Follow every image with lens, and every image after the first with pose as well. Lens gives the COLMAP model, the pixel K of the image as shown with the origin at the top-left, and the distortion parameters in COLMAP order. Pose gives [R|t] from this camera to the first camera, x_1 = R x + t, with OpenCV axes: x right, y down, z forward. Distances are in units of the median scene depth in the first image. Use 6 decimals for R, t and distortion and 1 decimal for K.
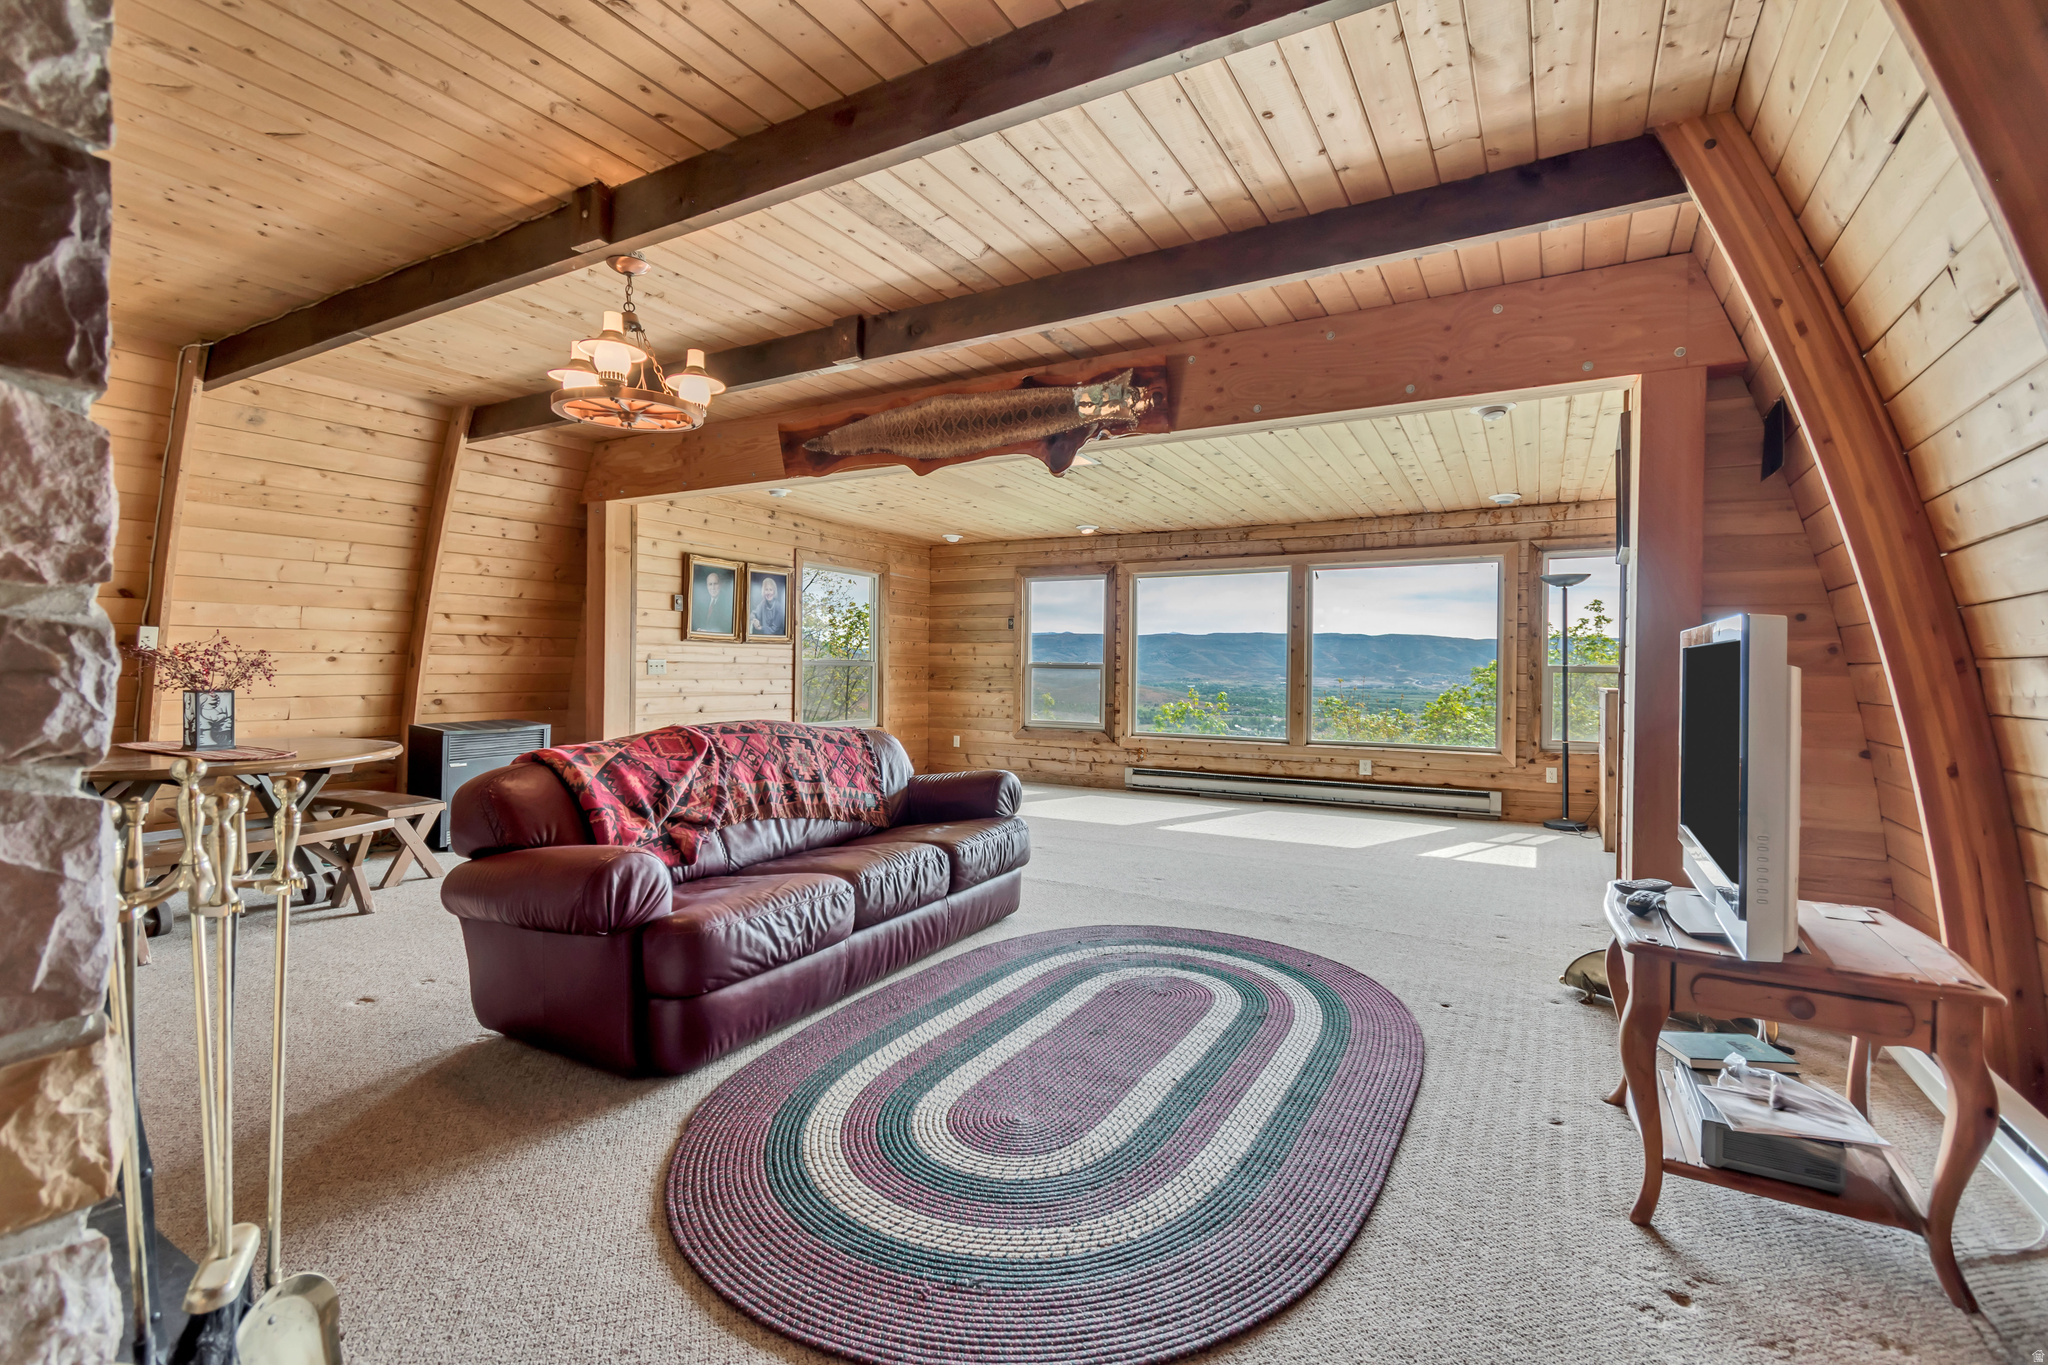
lens RADIAL K [[923.9, 0, 1013.2], [0, 923.9, 673.4], [0, 0, 1]] dist [0.010616, -0.004025]
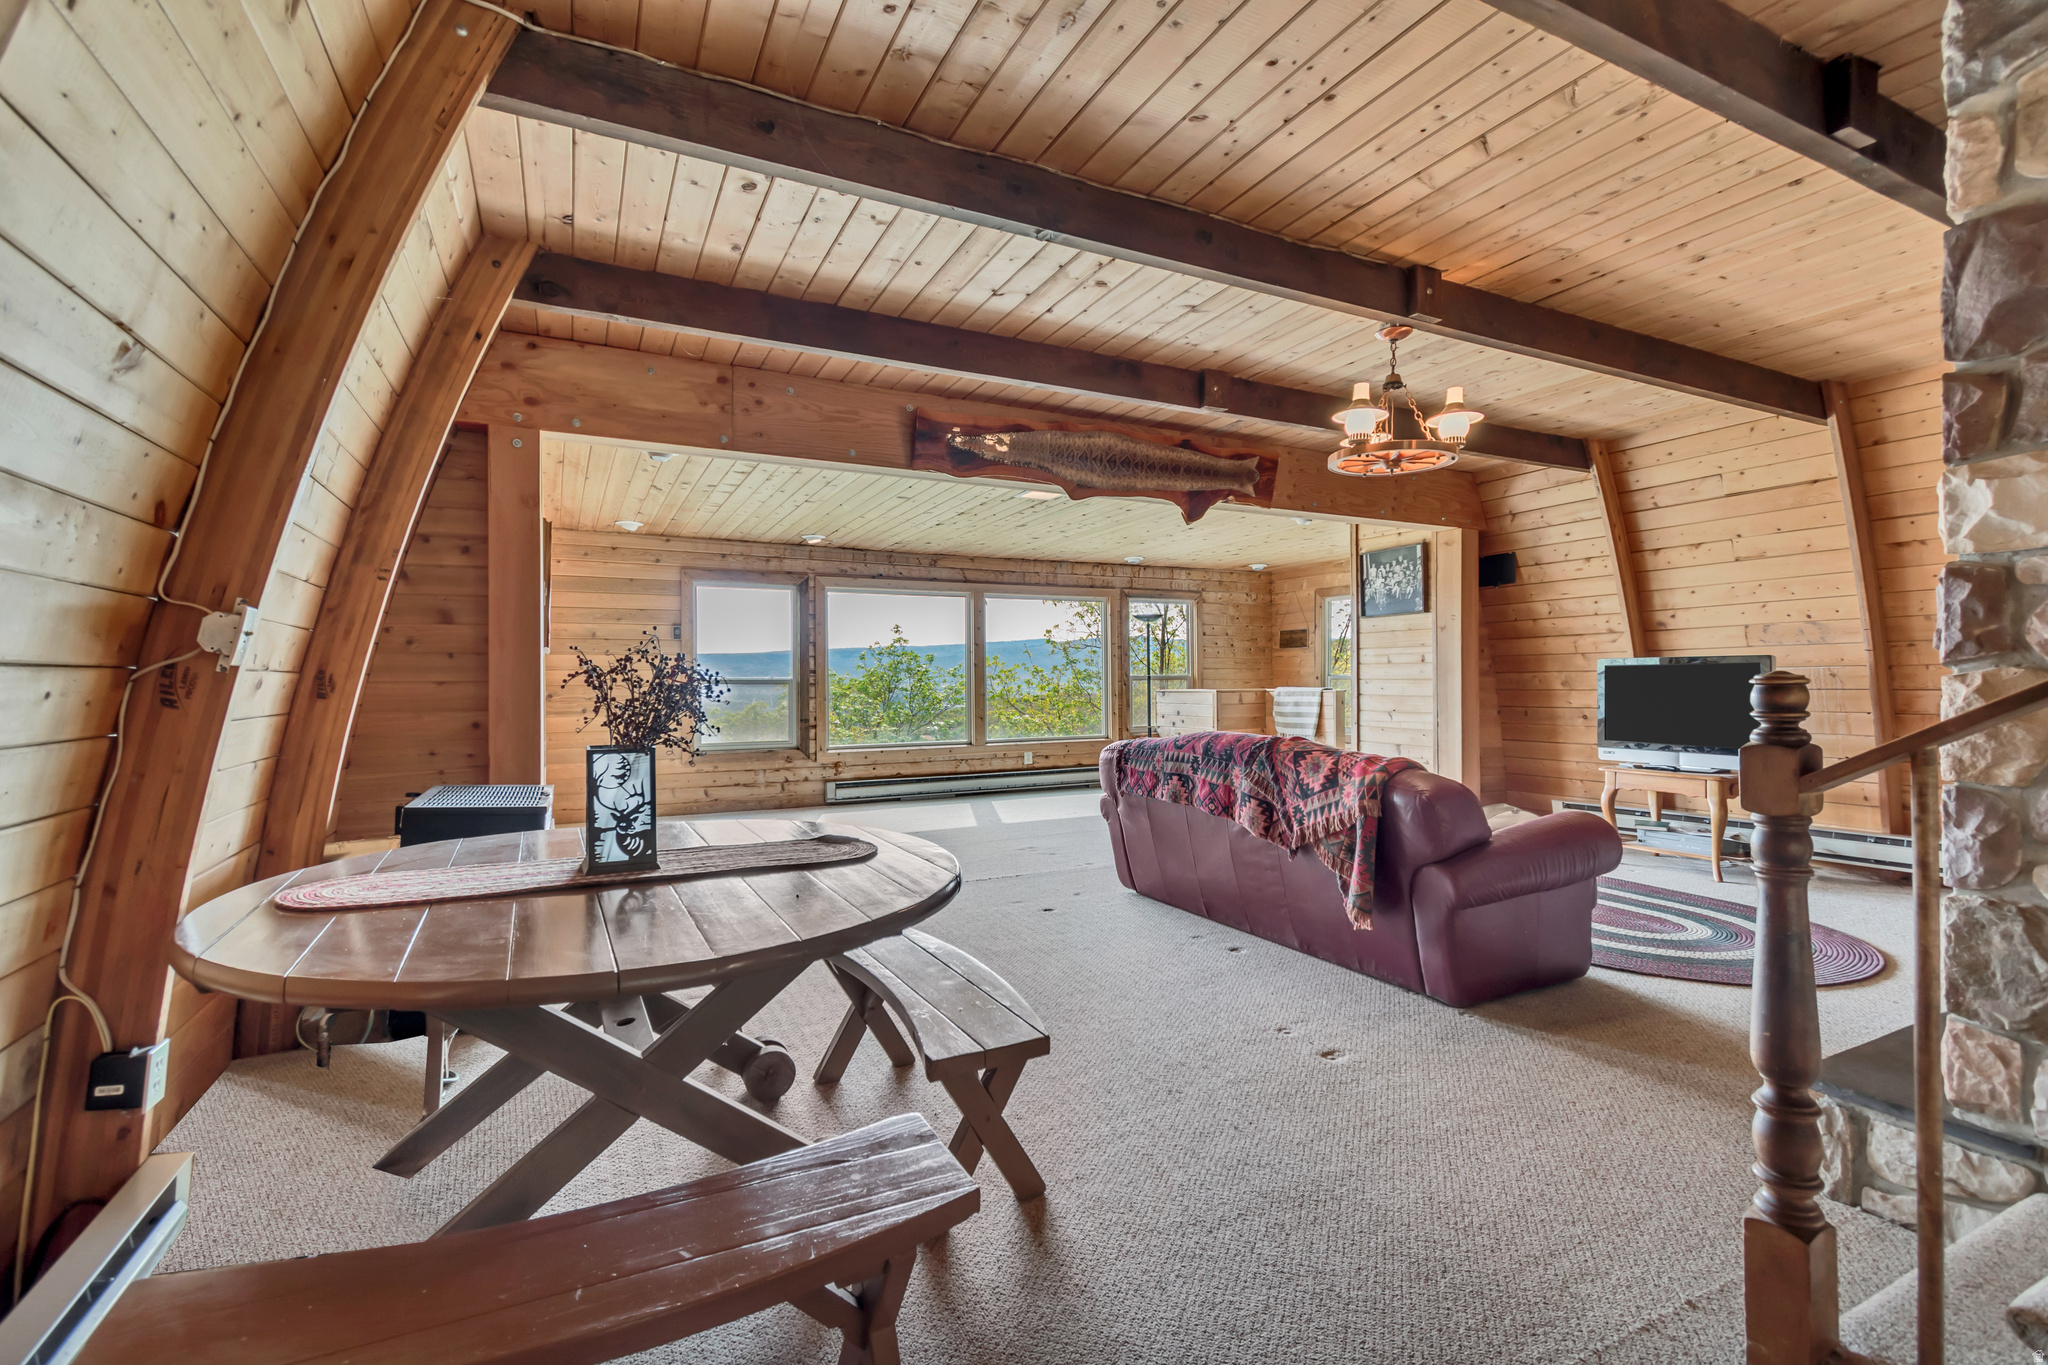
lens RADIAL K [[923.9, 0, 1042.1], [0, 923.9, 674.1], [0, 0, 1]] dist [0.010616, -0.004025]
pose [[0.533471, -0.007287, 0.845787, -0.669870], [0.018592, 0.999822, -0.003113, -0.008002], [-0.845614, 0.017386, 0.533511, 0.312830]]
